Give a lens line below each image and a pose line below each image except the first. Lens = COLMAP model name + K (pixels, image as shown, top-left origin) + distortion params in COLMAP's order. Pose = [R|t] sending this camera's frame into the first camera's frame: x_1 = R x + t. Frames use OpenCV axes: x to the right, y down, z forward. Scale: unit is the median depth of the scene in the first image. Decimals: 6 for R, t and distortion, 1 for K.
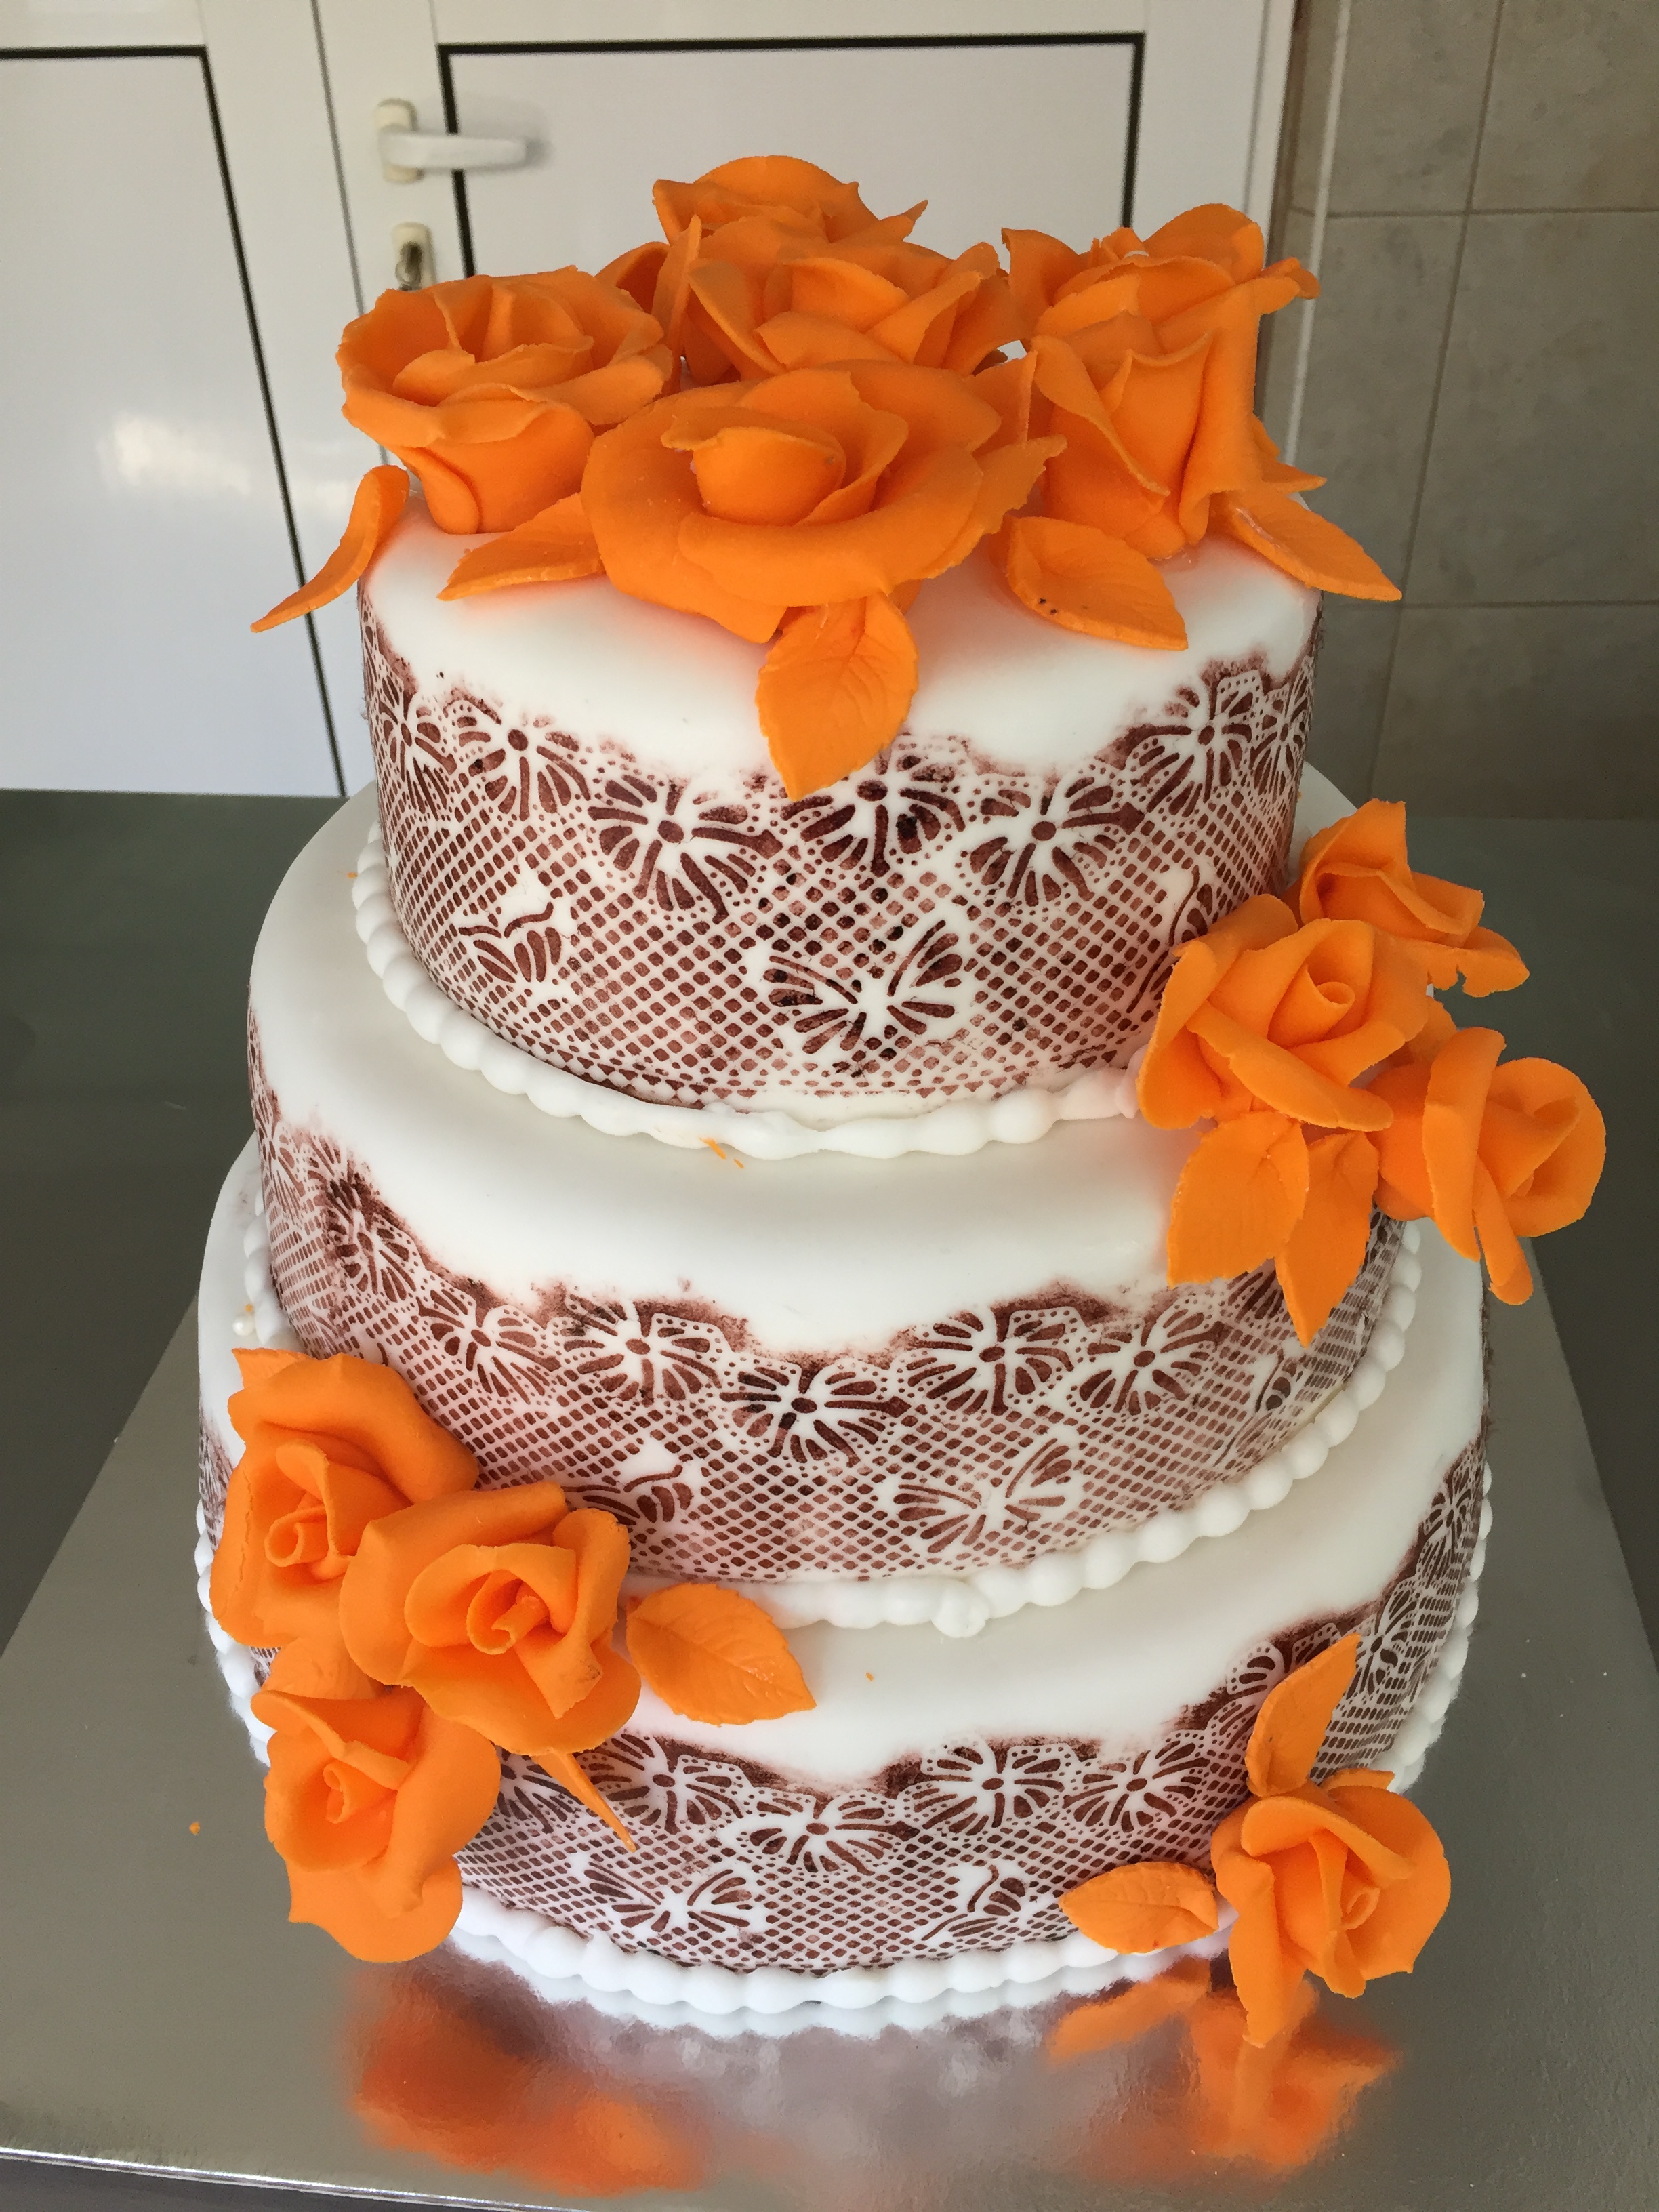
lens RADIAL K [[1904.9, 0, 841.4], [0, 1904.9, 1108.3], [0, 0, 1]] dist [0.056562, -0.036687]
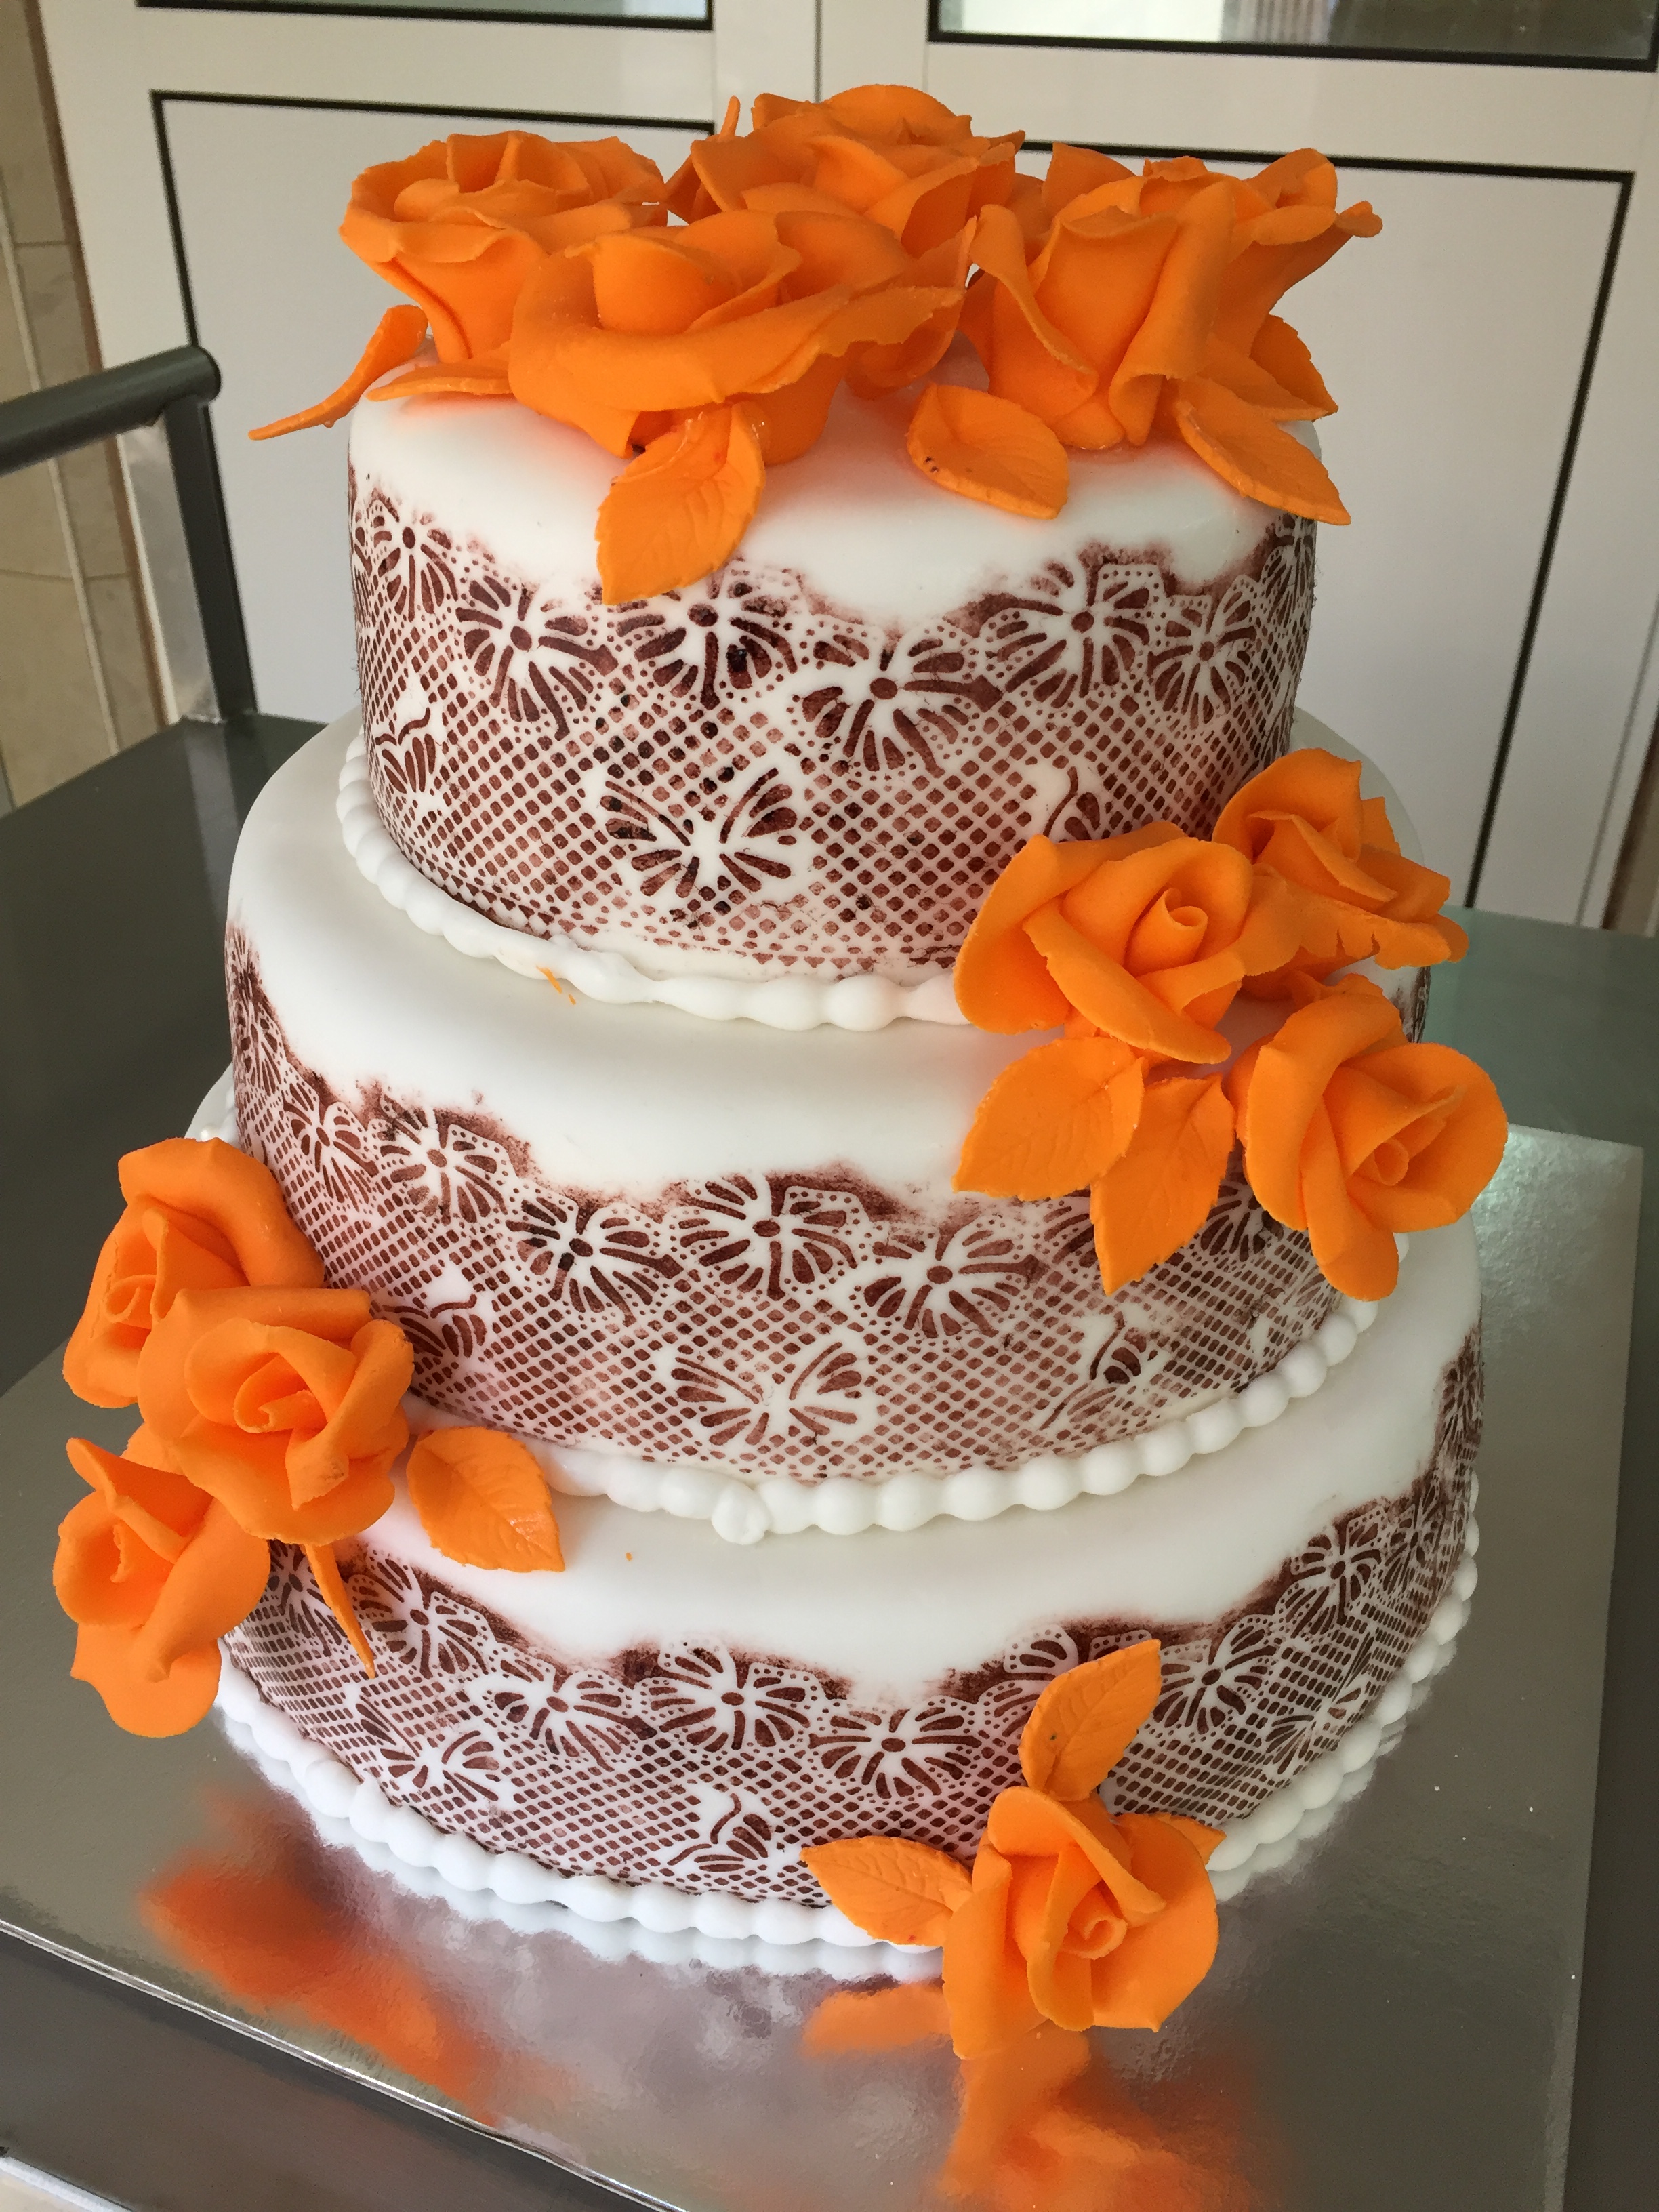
lens RADIAL K [[1904.9, 0, 834.9], [0, 1904.9, 1107.7], [0, 0, 1]] dist [0.056562, -0.036687]
pose [[0.961296, 0.173631, -0.213921, 0.299910], [-0.187040, 0.981368, -0.043965, 0.102106], [0.202302, 0.082276, 0.975861, 0.058659]]
